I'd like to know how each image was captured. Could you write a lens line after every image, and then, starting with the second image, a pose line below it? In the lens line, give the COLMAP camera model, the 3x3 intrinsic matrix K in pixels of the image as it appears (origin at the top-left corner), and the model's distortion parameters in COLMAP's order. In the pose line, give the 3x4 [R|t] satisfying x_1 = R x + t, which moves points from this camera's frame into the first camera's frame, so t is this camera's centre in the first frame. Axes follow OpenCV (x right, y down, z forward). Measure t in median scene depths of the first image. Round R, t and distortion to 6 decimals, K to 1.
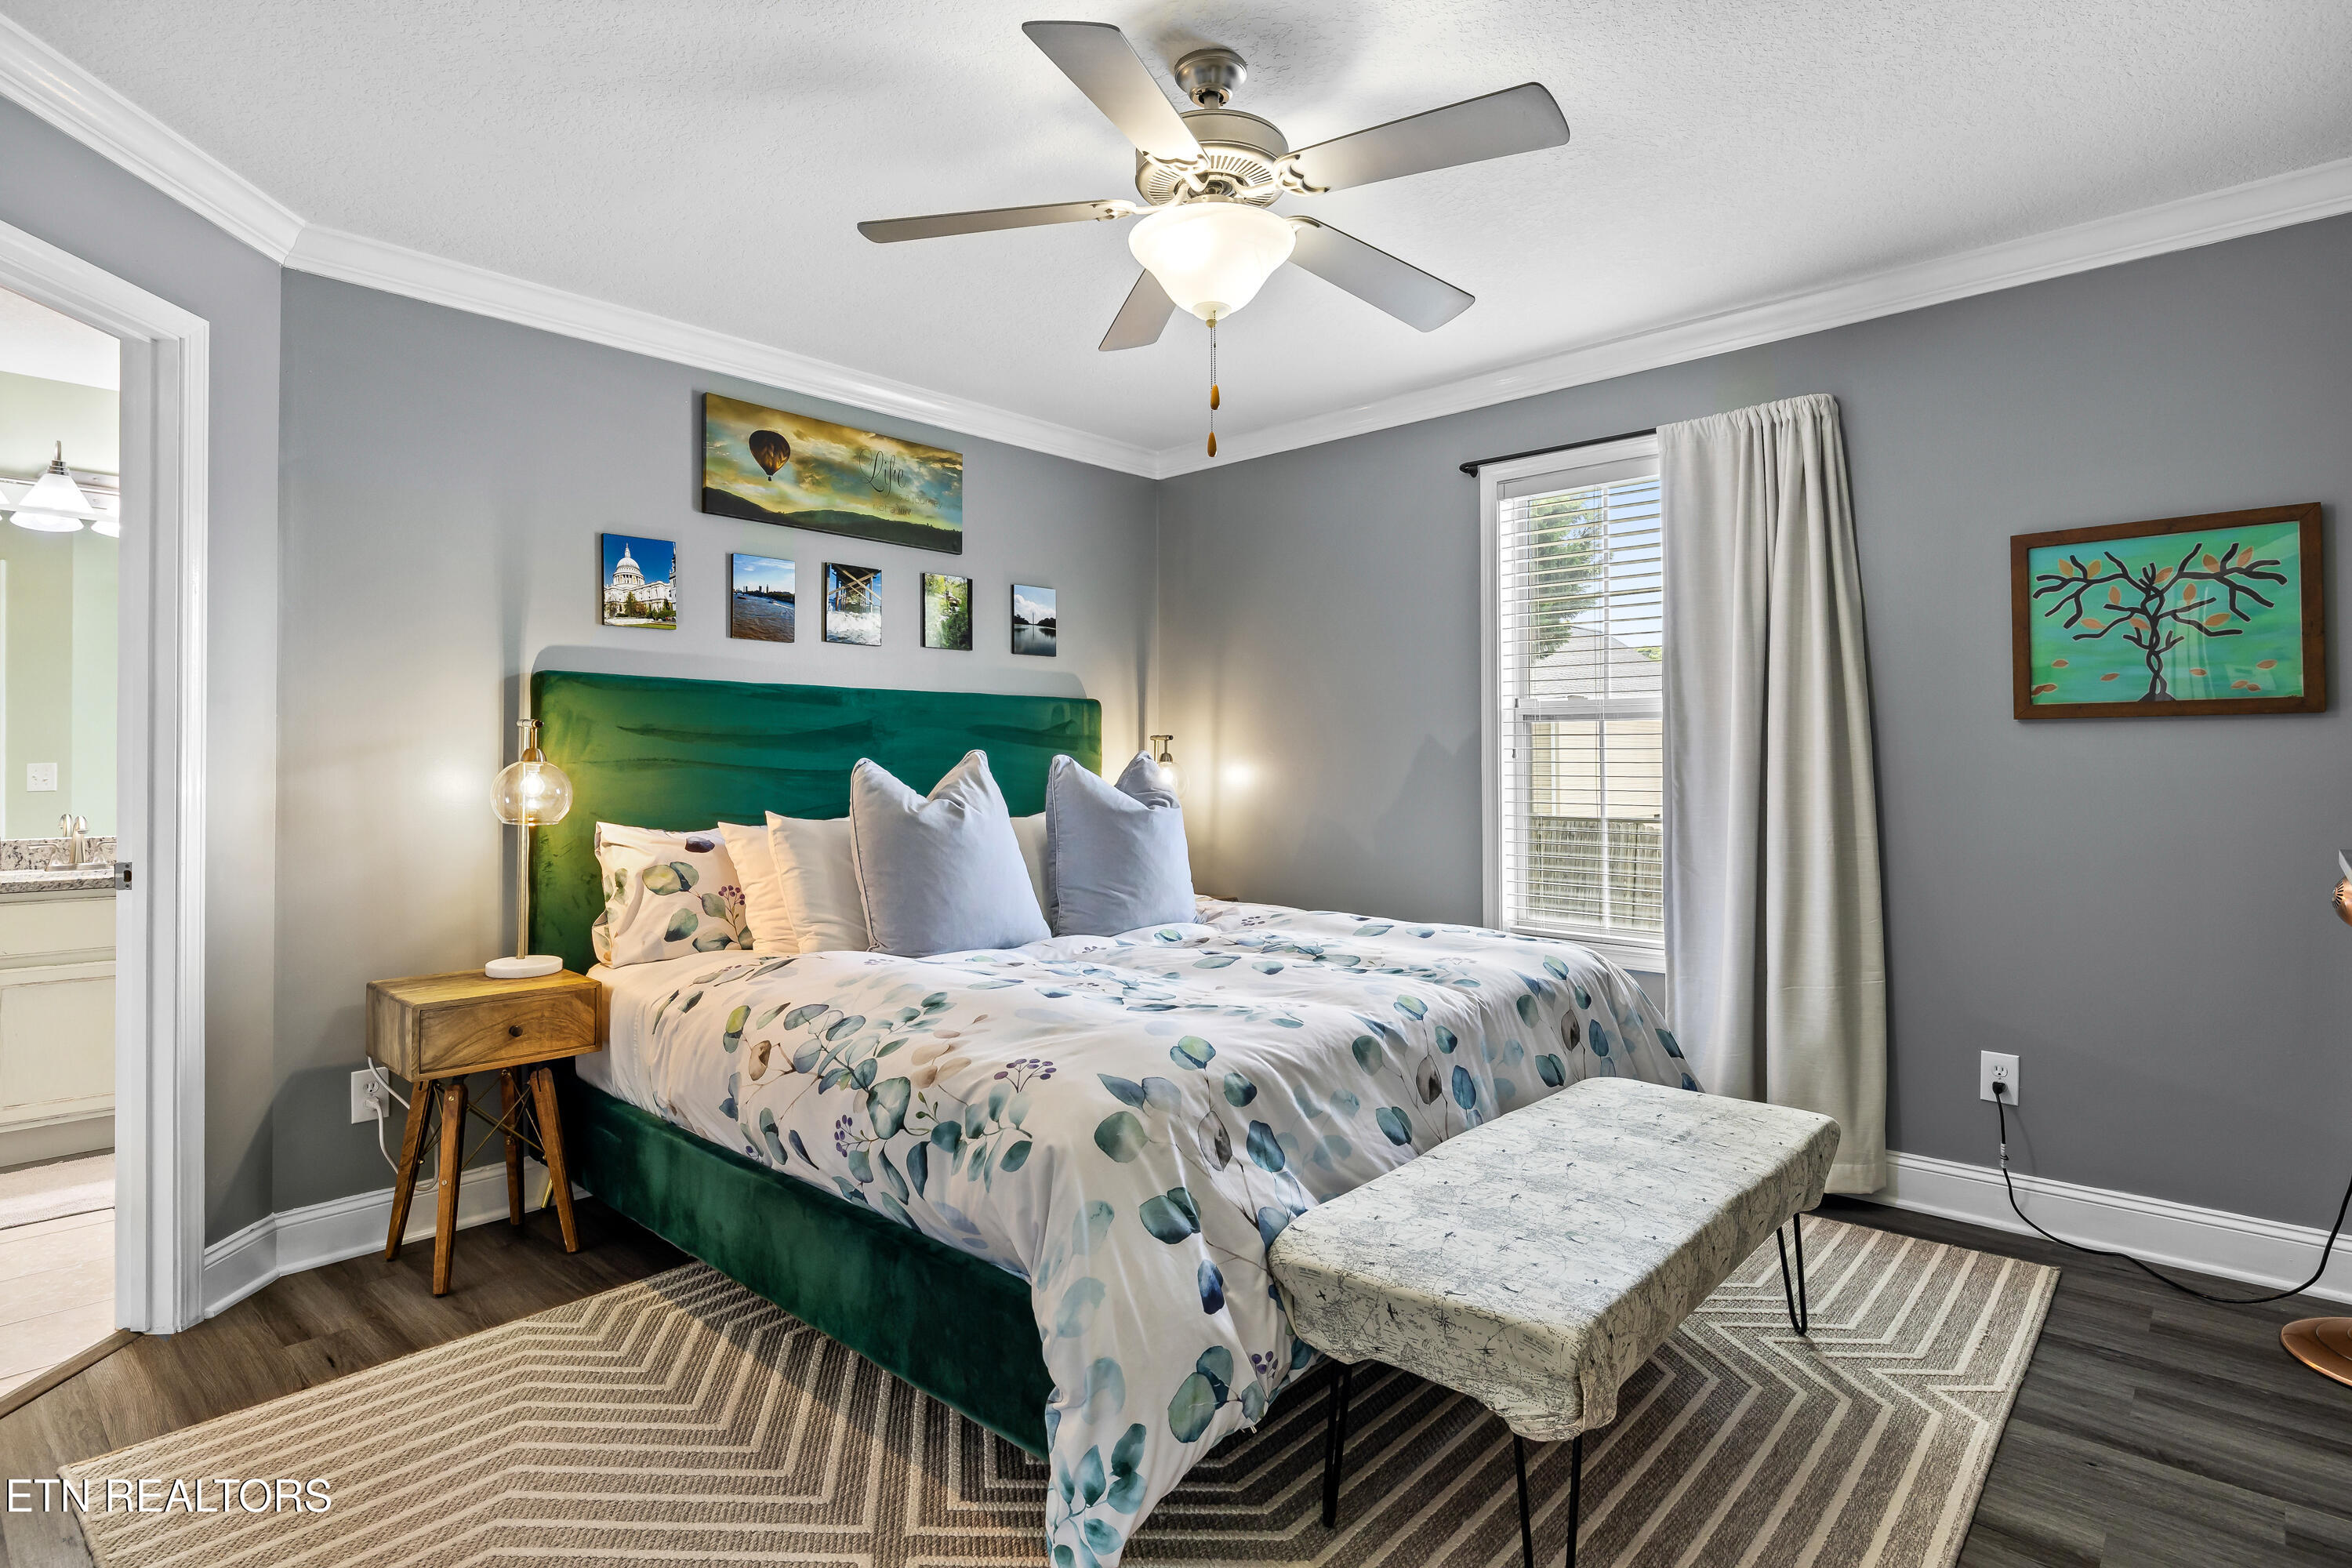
lens RADIAL K [[1190.0, 0, 1176.0], [0, 1190.0, 784.0], [0, 0, 1]] dist [-0.004414, 0.000969]
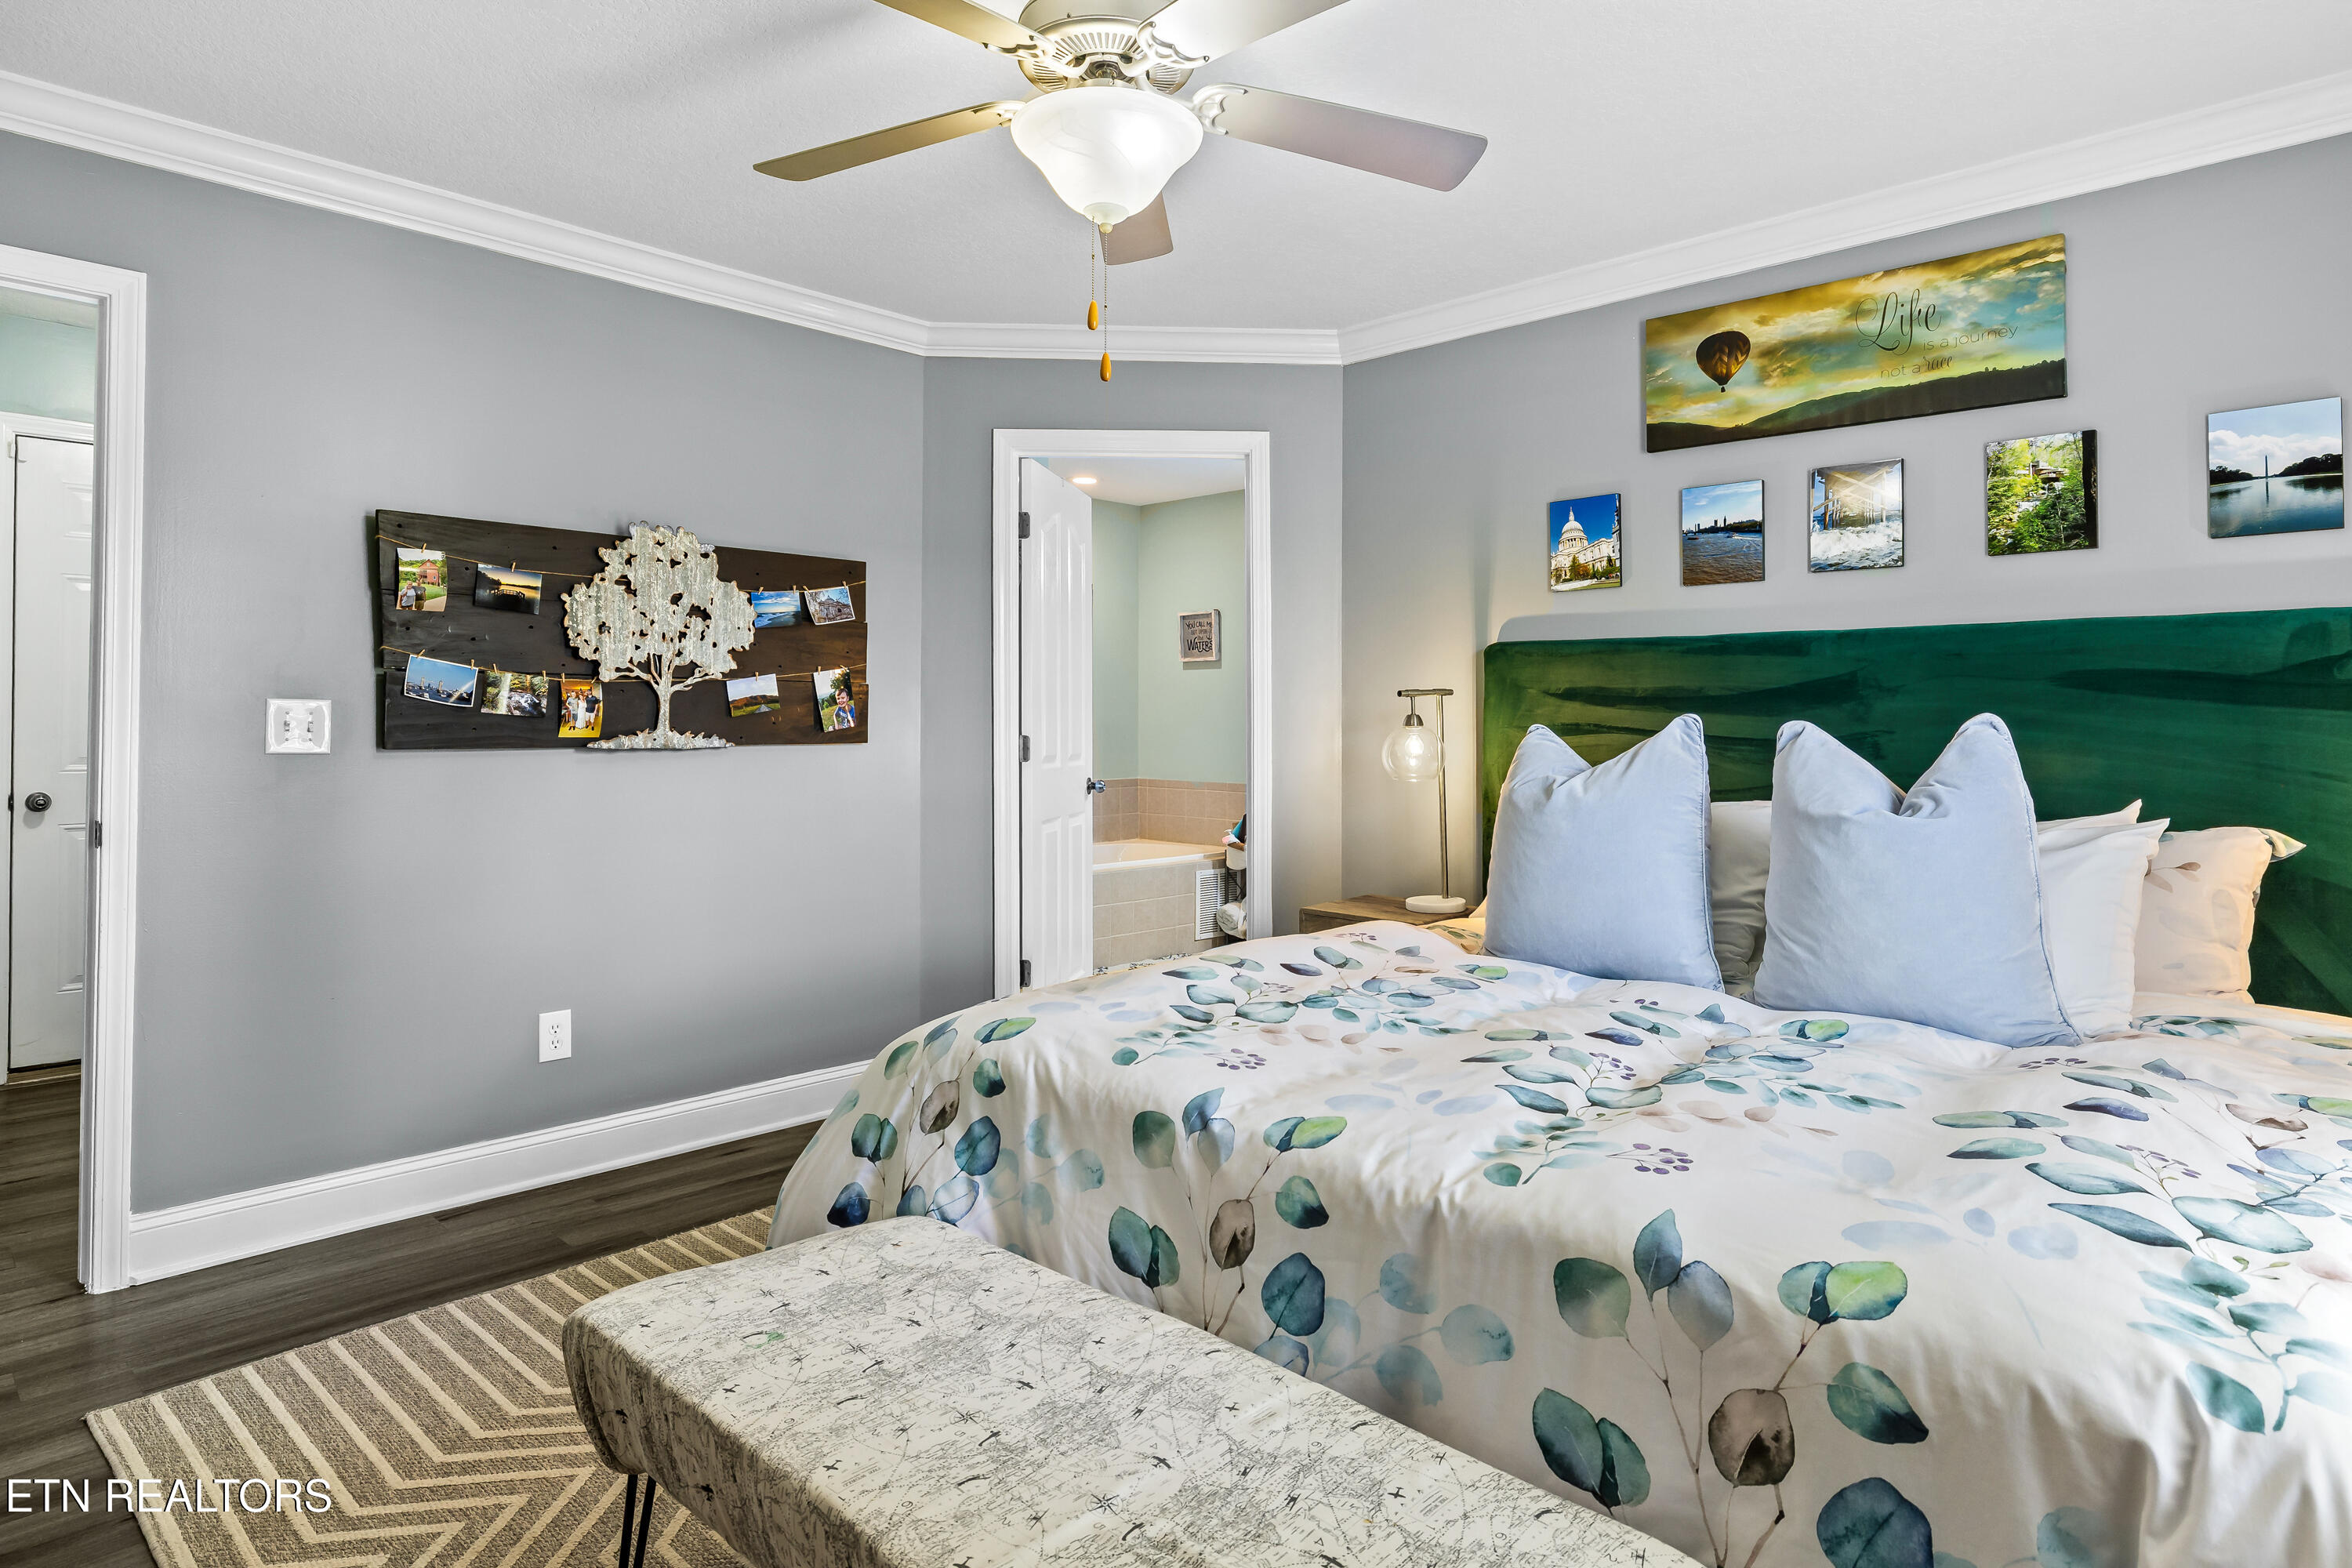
lens RADIAL K [[1299.9, 0, 1179.7], [0, 1299.9, 765.0], [0, 0, 1]] dist [-0.001865, 0.001051]
pose [[-0.018234, 0.037273, -0.999139, 0.609521], [-0.022815, 0.999029, 0.037685, -0.019094], [0.999573, 0.023482, -0.017366, 0.662859]]
